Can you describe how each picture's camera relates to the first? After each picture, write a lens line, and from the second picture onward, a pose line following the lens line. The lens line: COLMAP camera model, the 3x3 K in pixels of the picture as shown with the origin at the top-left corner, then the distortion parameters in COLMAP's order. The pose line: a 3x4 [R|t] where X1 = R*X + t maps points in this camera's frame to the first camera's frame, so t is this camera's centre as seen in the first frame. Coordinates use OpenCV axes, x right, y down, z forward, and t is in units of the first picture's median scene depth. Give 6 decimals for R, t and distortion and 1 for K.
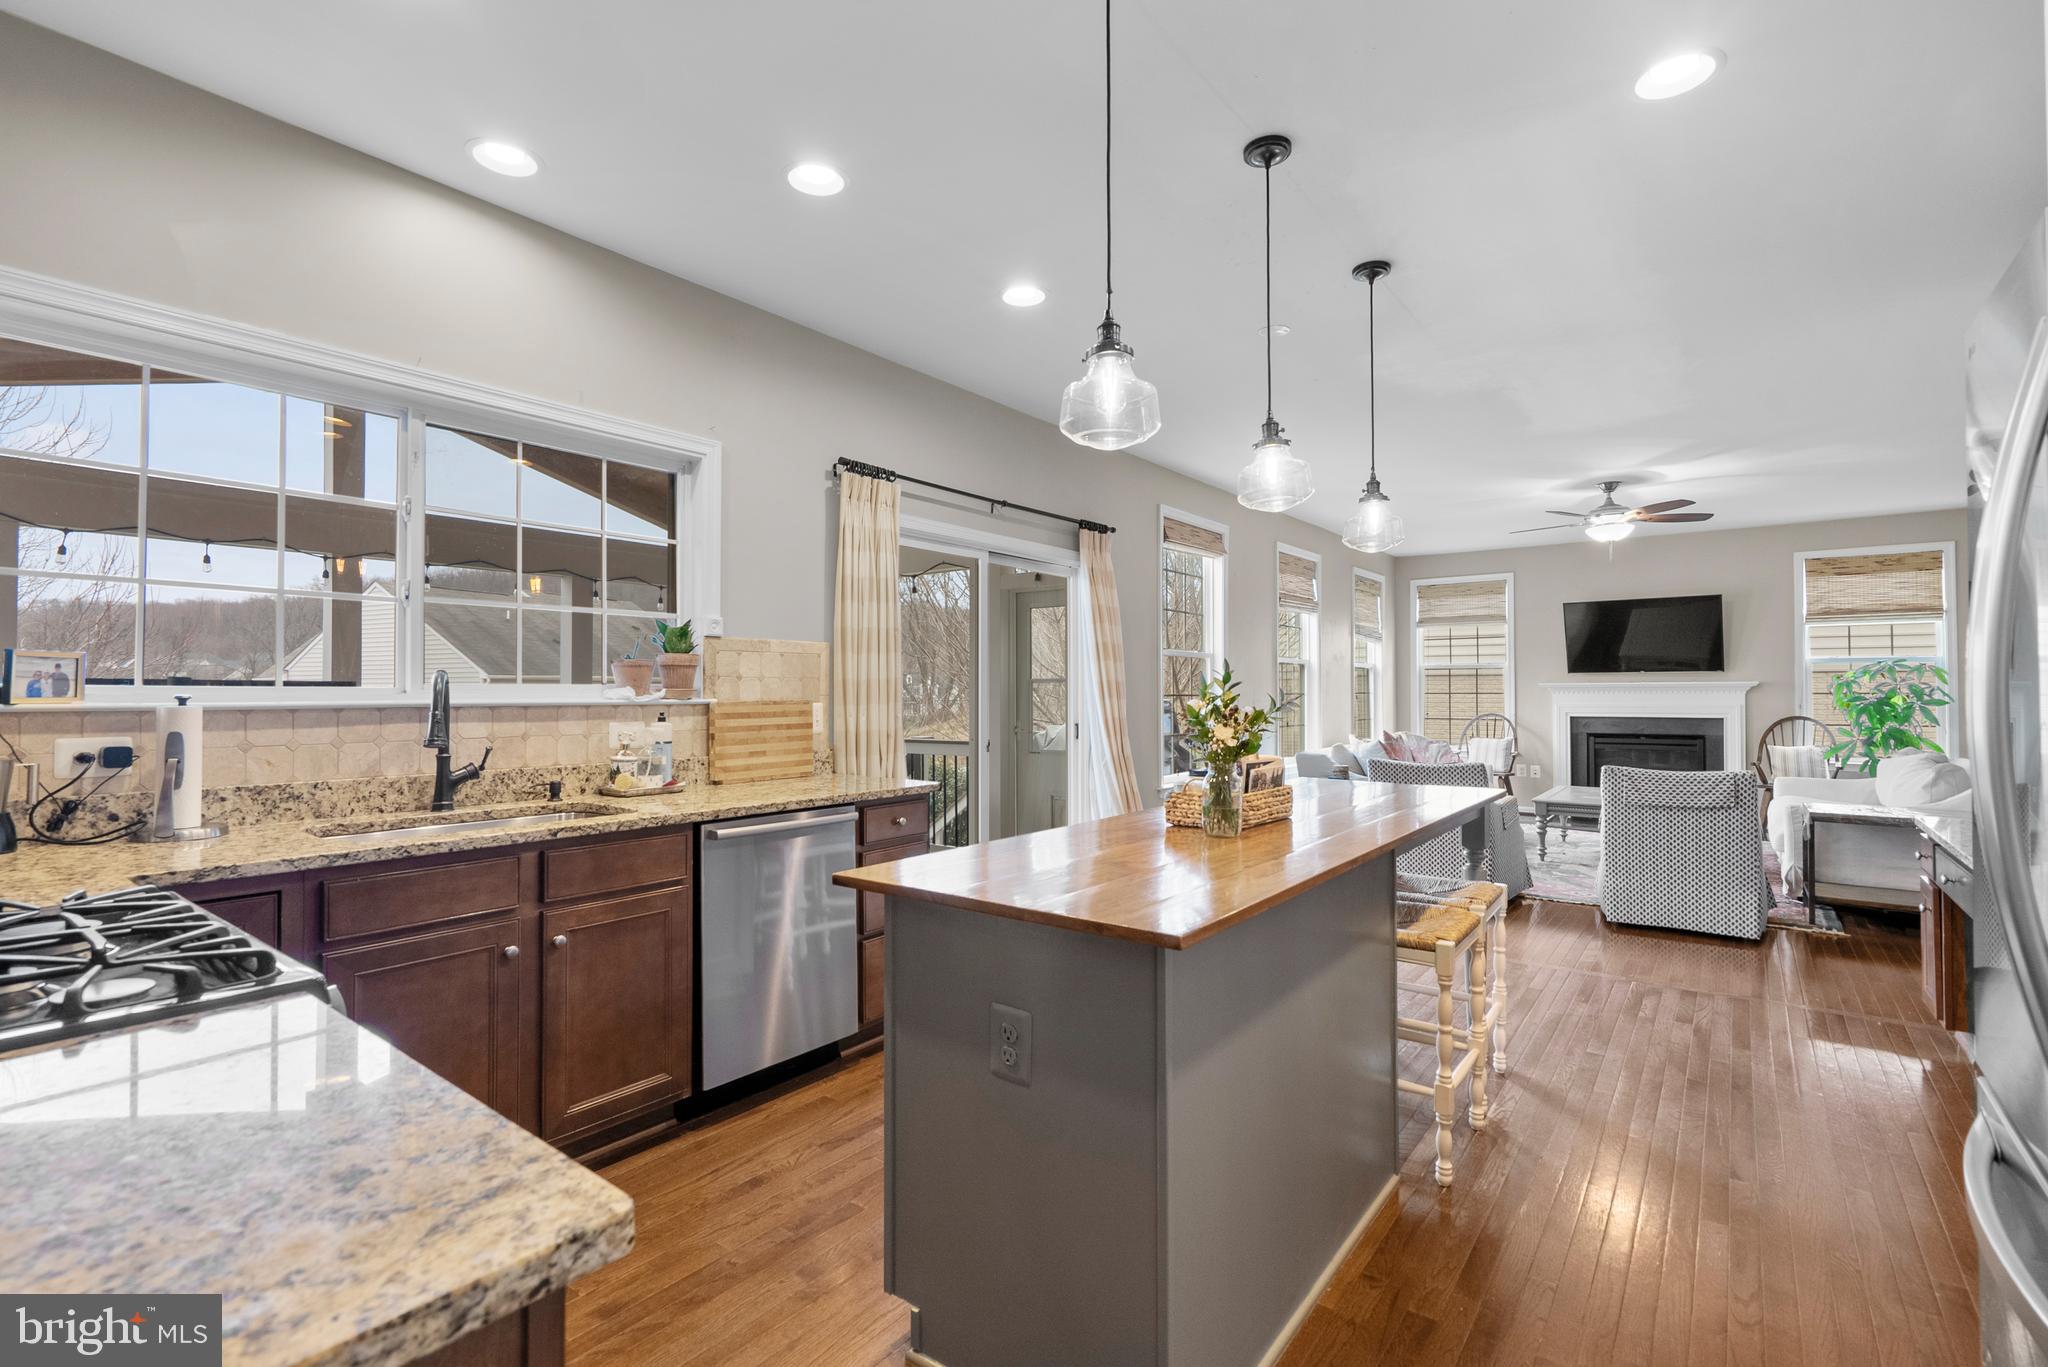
lens RADIAL K [[933.4, 0, 1024.0], [0, 933.4, 683.5], [0, 0, 1]] dist [0.000139, 0.000194]
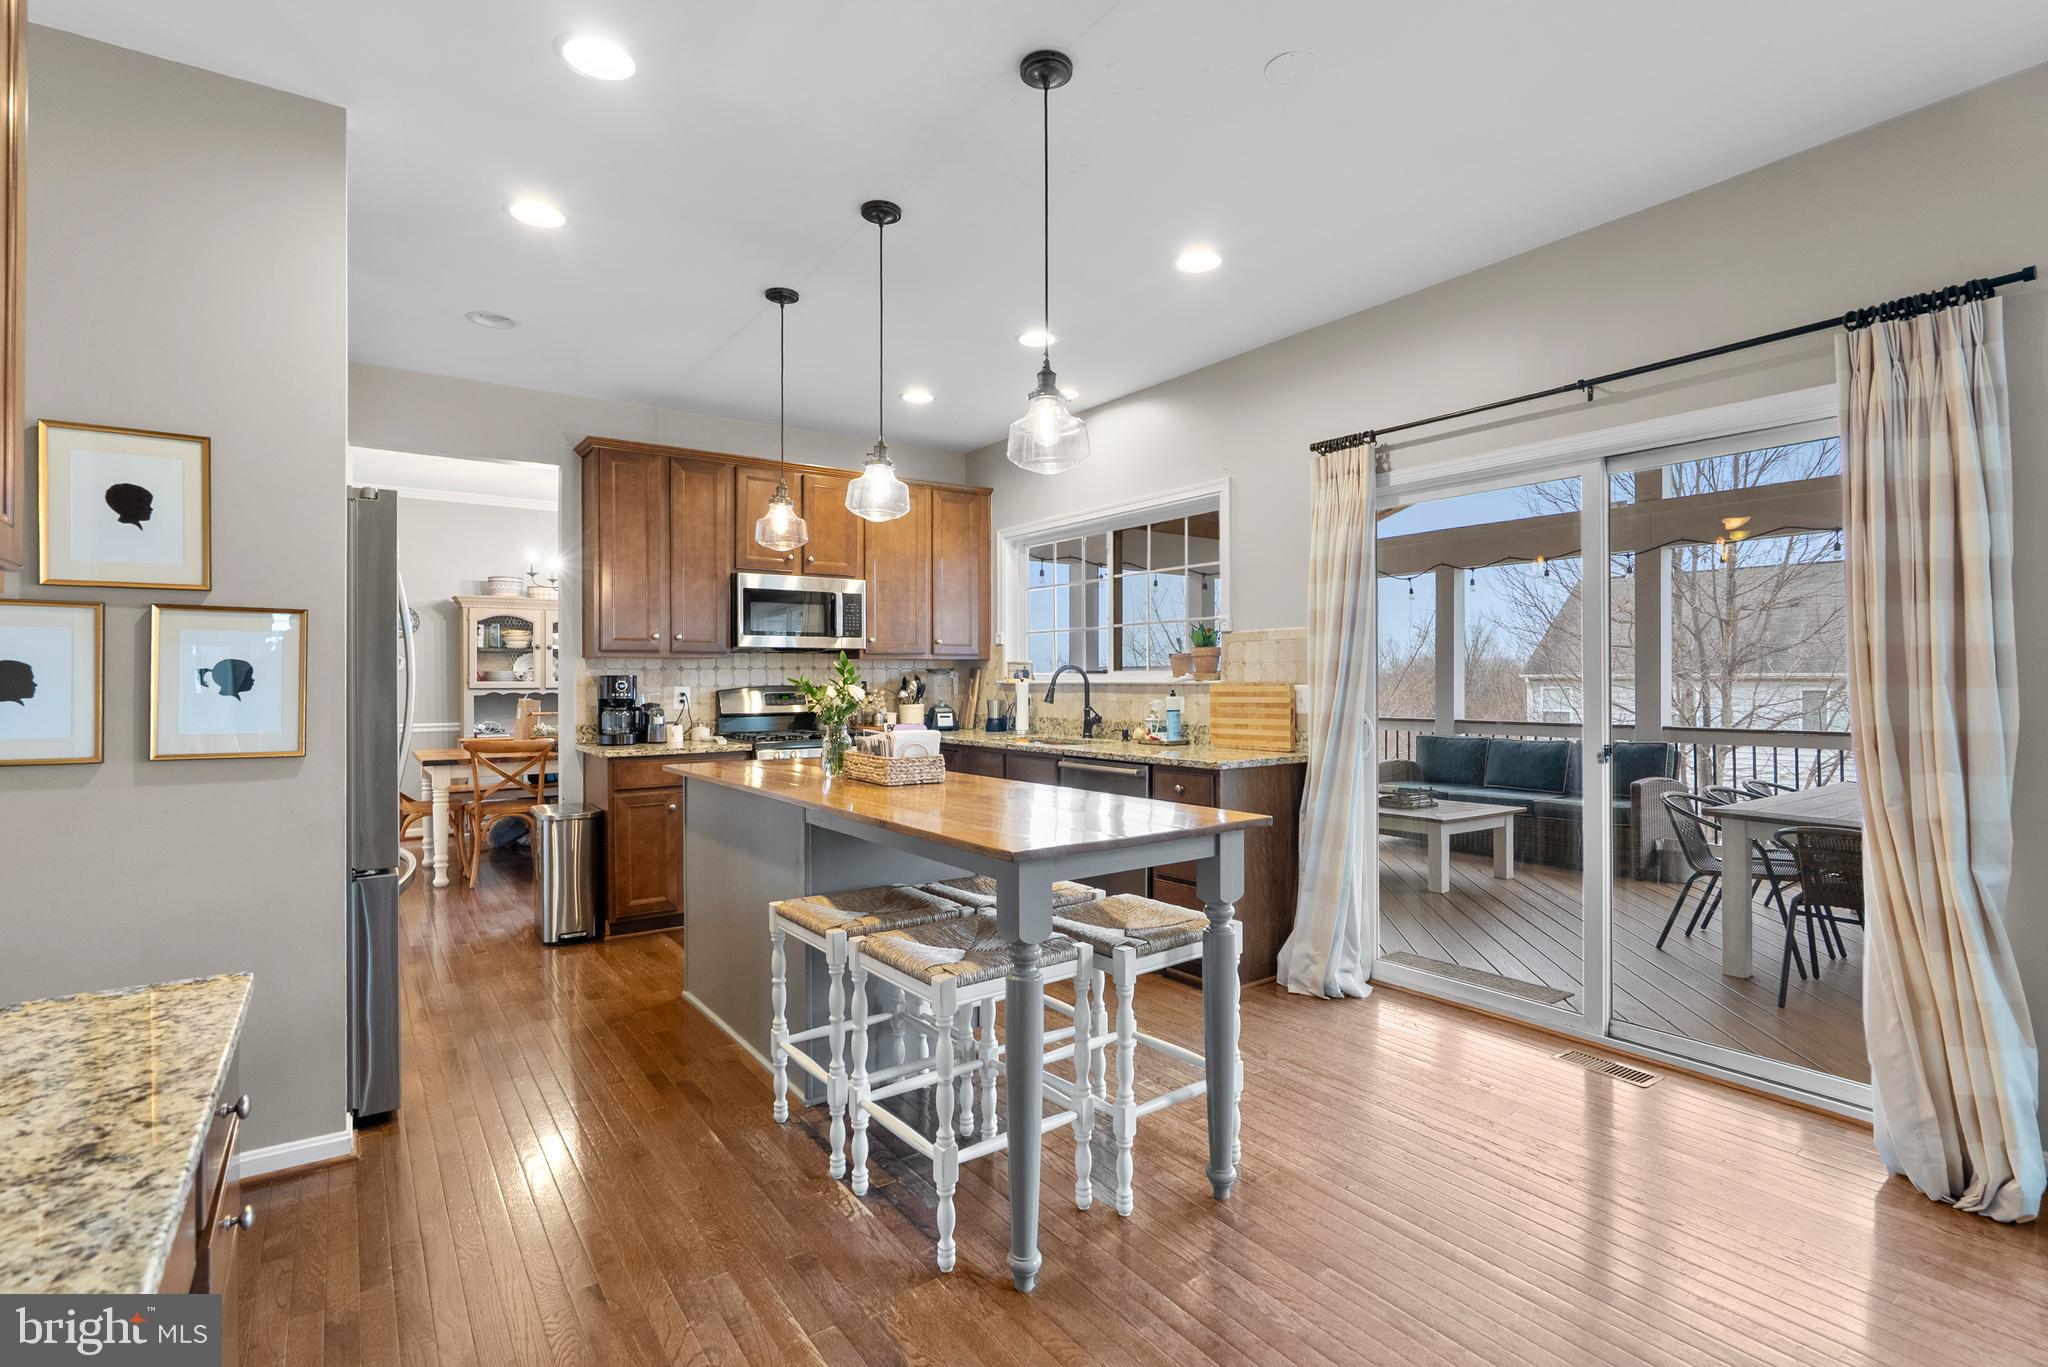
lens RADIAL K [[933.4, 0, 1024.0], [0, 933.4, 683.5], [0, 0, 1]] dist [0.000139, 0.000194]
pose [[-0.281287, 0.008524, -0.959586, 0.163672], [0.014850, 0.999879, 0.004529, 0.001762], [0.959509, -0.012976, -0.281380, 0.183358]]
